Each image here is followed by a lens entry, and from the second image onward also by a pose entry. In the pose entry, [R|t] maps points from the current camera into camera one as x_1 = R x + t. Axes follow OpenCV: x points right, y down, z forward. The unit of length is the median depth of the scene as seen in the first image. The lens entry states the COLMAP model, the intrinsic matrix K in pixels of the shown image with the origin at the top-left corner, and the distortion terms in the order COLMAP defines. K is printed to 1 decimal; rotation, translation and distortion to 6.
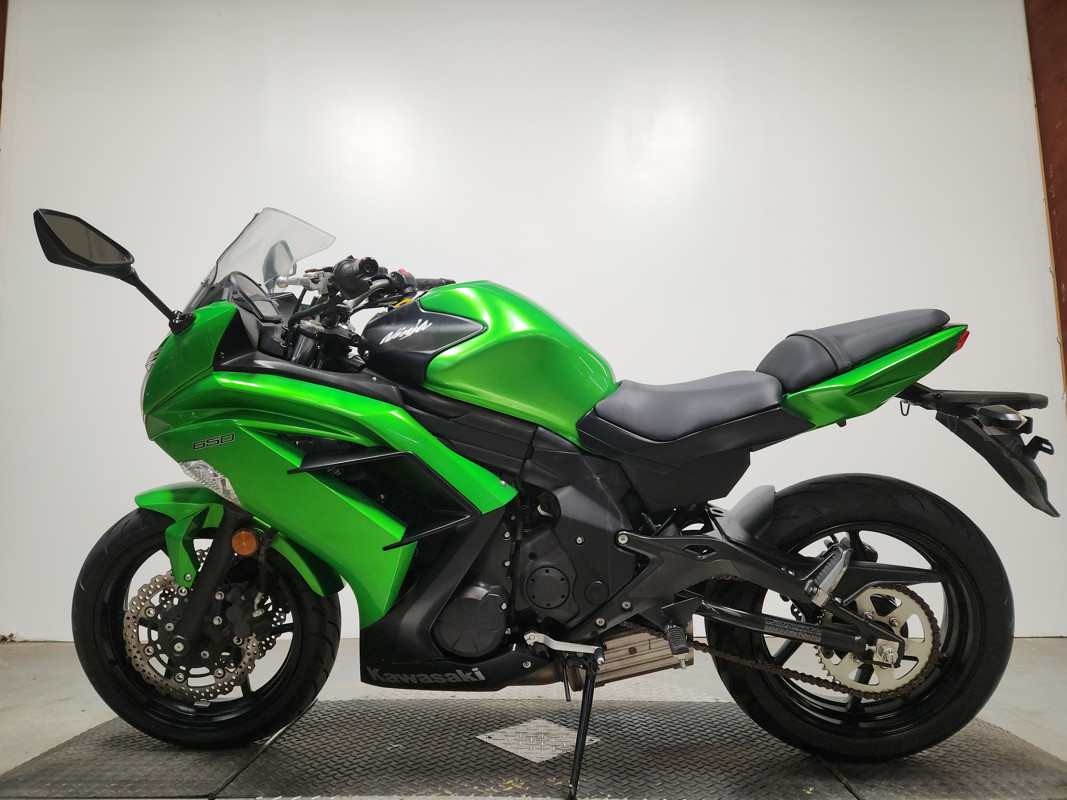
lens RADIAL K [[687.1, 0, 533.5], [0, 687.1, 400.0], [0, 0, 1]] dist [0.048464, -0.043040]
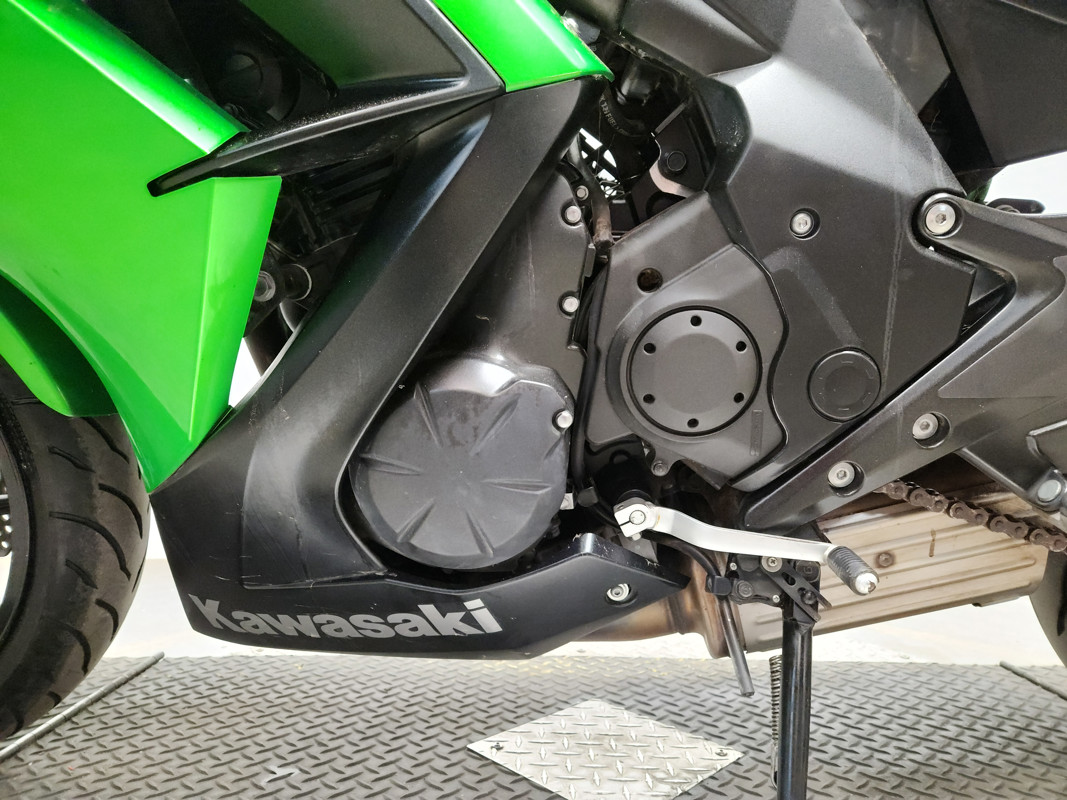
lens RADIAL K [[687.1, 0, 533.5], [0, 687.1, 400.0], [0, 0, 1]] dist [0.048464, -0.043040]
pose [[0.999414, 0.014580, 0.030964, -0.066468], [-0.017342, 0.995711, 0.090880, 0.253675], [-0.029506, -0.091363, 0.995380, 0.658923]]
